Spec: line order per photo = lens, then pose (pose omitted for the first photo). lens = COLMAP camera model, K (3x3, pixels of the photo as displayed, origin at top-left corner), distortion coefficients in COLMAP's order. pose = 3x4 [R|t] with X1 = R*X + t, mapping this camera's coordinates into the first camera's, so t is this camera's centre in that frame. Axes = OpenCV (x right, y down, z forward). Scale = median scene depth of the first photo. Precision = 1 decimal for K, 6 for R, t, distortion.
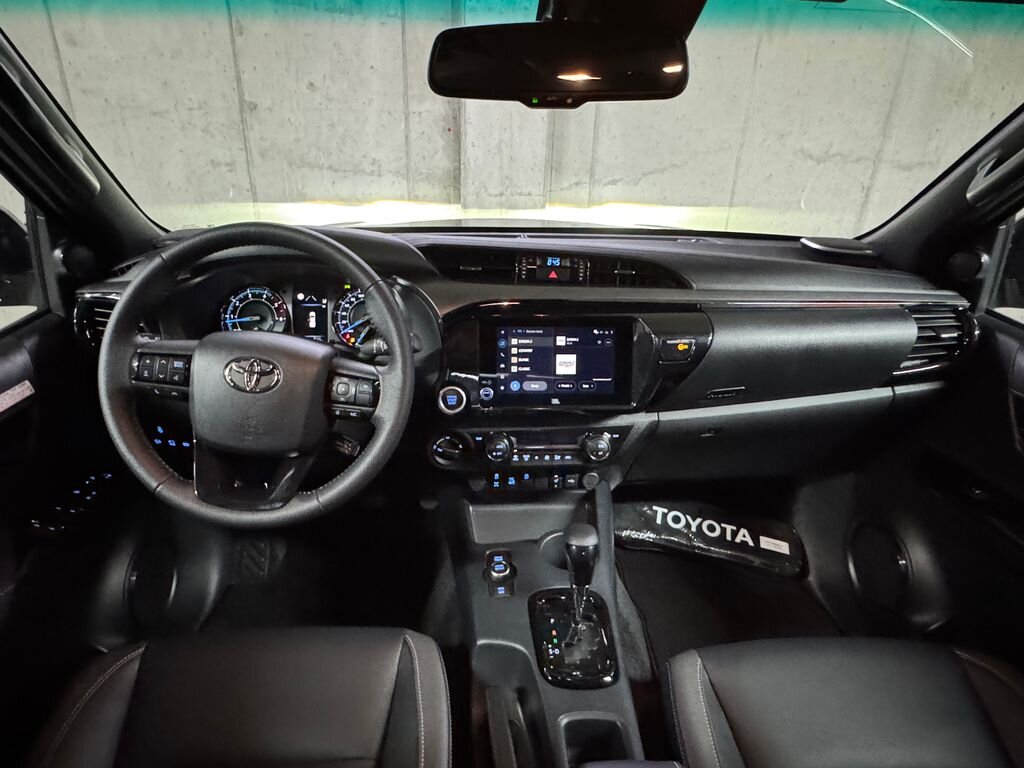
lens RADIAL K [[617.9, 0, 506.0], [0, 617.9, 383.8], [0, 0, 1]] dist [-0.006264, 0.002359]
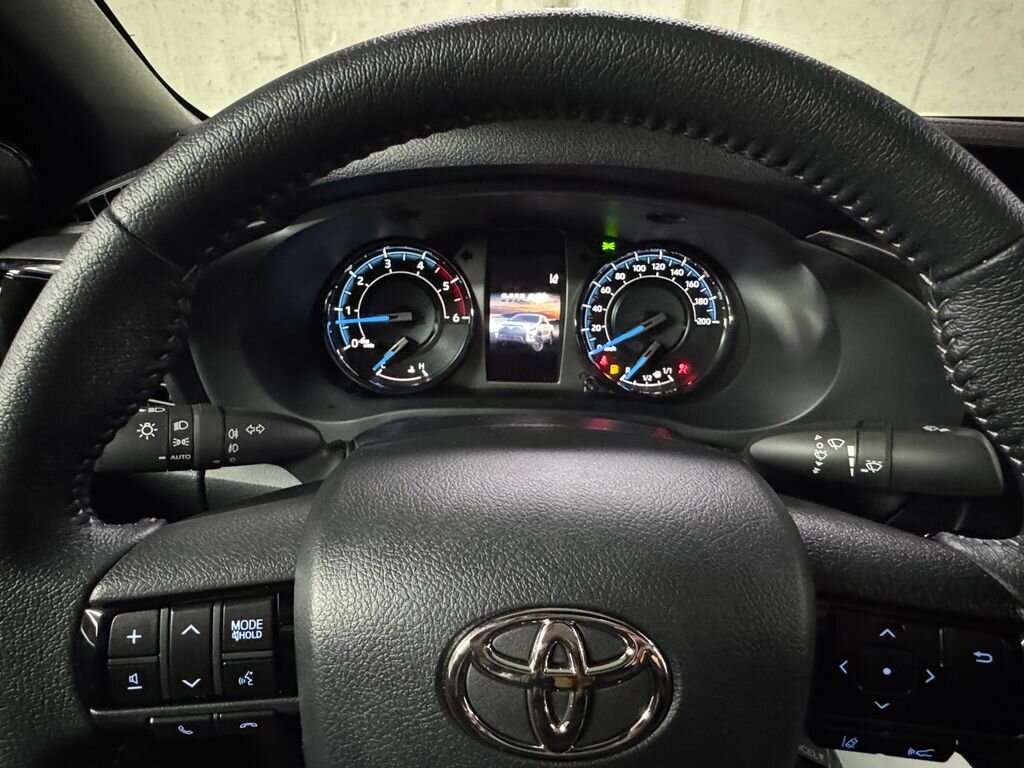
lens RADIAL K [[617.9, 0, 494.1], [0, 617.9, 390.0], [0, 0, 1]] dist [-0.006264, 0.002359]
pose [[0.996279, 0.033345, -0.079470, -0.298395], [-0.022811, 0.991257, 0.129960, -0.111579], [0.083109, -0.127664, 0.988329, 0.552926]]
